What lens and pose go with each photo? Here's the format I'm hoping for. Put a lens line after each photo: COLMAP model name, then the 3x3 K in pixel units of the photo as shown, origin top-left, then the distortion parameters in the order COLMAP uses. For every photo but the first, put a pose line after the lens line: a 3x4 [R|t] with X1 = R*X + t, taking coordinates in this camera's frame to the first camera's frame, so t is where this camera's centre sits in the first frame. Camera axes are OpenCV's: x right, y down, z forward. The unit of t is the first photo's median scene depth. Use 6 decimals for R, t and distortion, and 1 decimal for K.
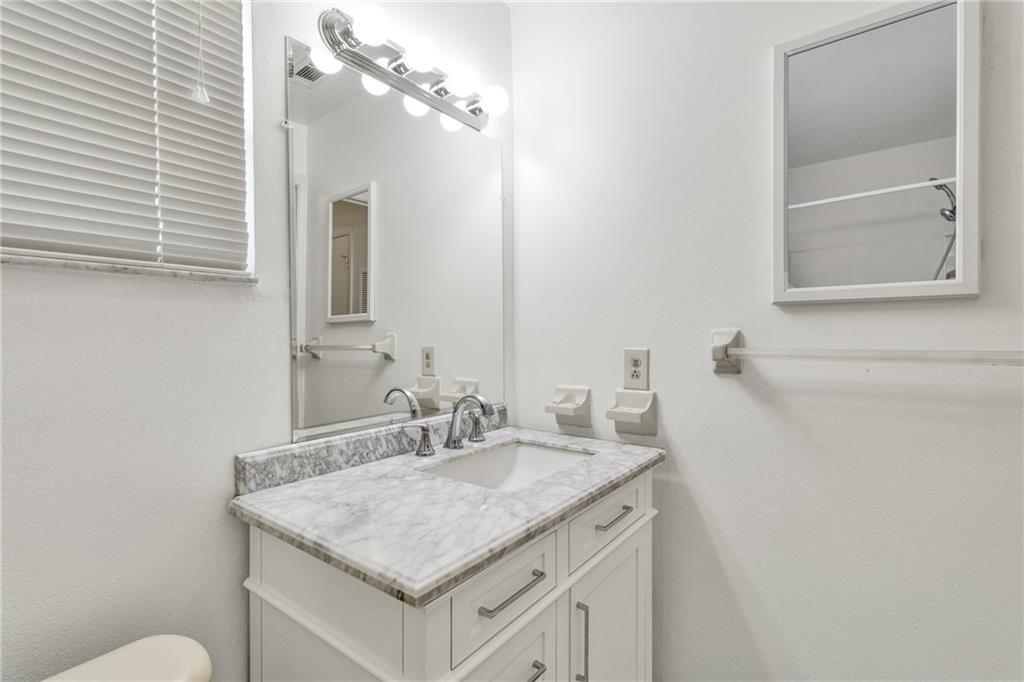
lens RADIAL K [[470.5, 0, 524.2], [0, 470.5, 336.1], [0, 0, 1]] dist [-0.001895, -0.000148]
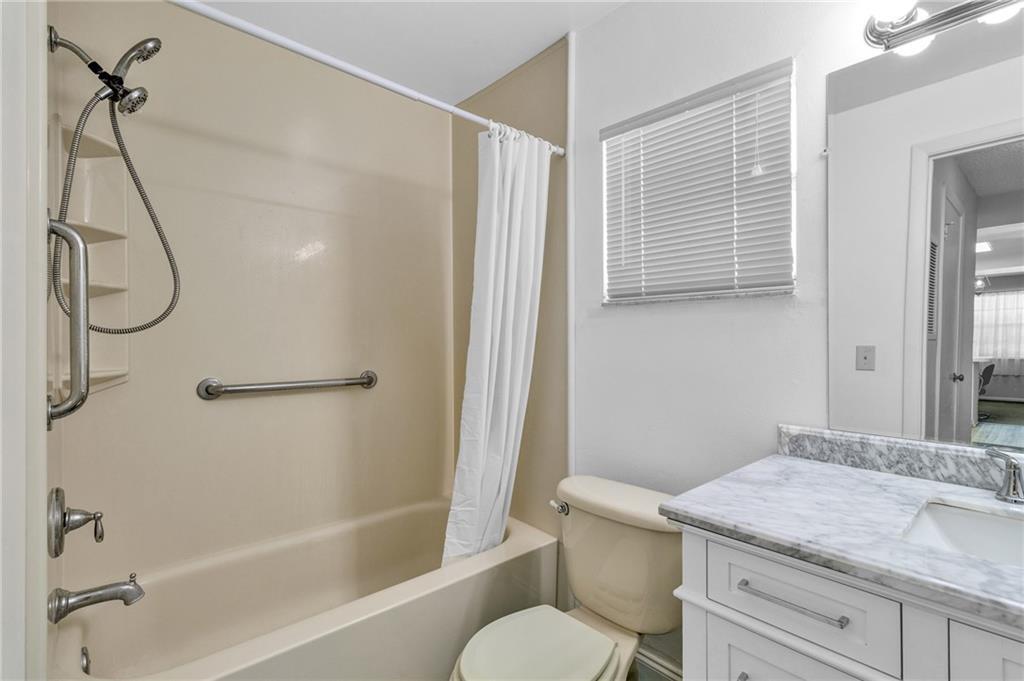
lens RADIAL K [[470.5, 0, 524.2], [0, 470.5, 335.6], [0, 0, 1]] dist [-0.001895, -0.000148]
pose [[-0.184723, 0.003375, -0.982785, 0.822190], [0.000147, 0.999994, 0.003407, -0.004156], [0.982791, 0.000485, -0.184723, 0.517492]]
